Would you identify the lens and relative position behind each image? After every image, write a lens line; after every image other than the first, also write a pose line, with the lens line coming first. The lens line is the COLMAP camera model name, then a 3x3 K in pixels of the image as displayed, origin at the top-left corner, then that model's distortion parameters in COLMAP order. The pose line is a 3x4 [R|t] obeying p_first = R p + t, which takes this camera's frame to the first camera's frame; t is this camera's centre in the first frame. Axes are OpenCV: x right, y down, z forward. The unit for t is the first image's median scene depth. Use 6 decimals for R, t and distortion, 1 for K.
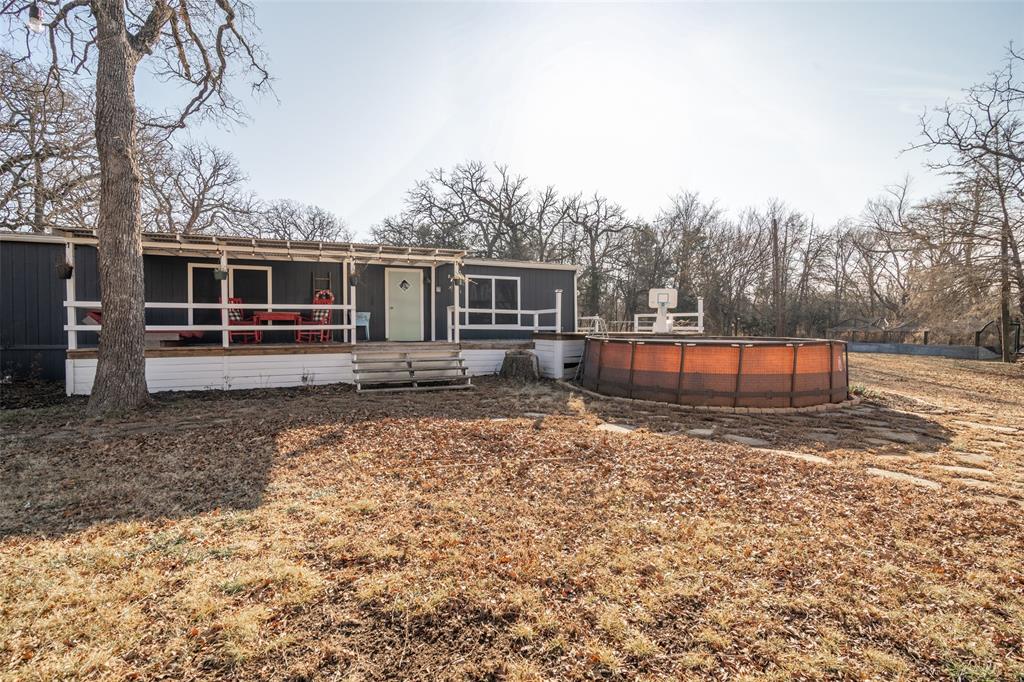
lens RADIAL K [[470.1, 0, 513.5], [0, 470.1, 338.4], [0, 0, 1]] dist [-0.012436, 0.000745]
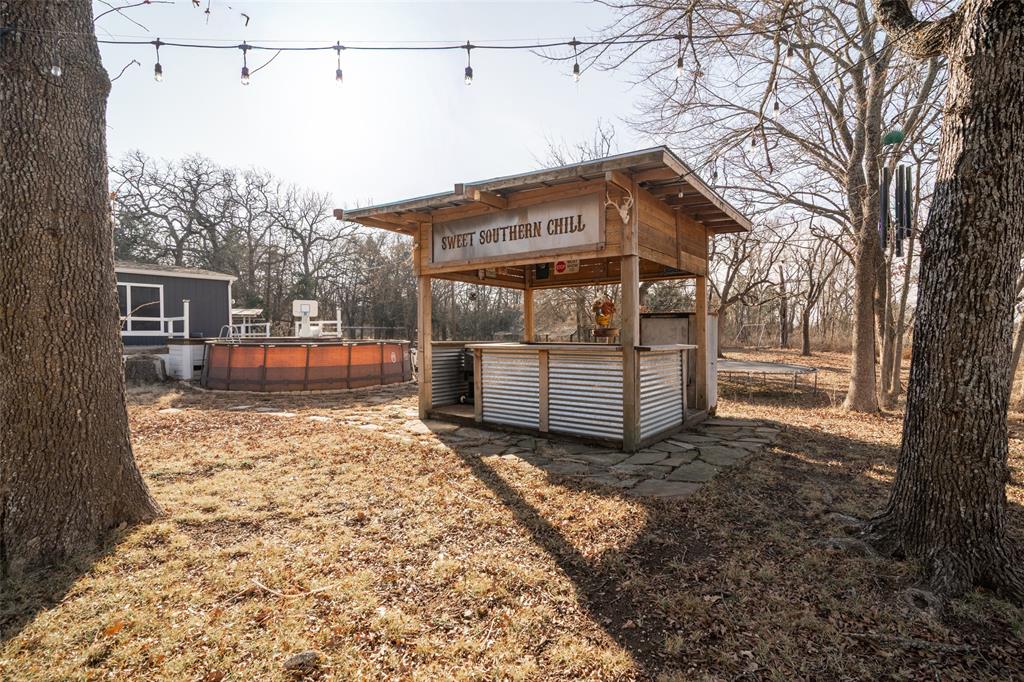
lens RADIAL K [[470.1, 0, 513.5], [0, 470.1, 338.4], [0, 0, 1]] dist [-0.012436, 0.000745]
pose [[0.875789, -0.012158, 0.482540, 0.239001], [0.017017, 0.999839, -0.005693, 0.007672], [-0.482394, 0.013197, 0.875855, -0.337808]]
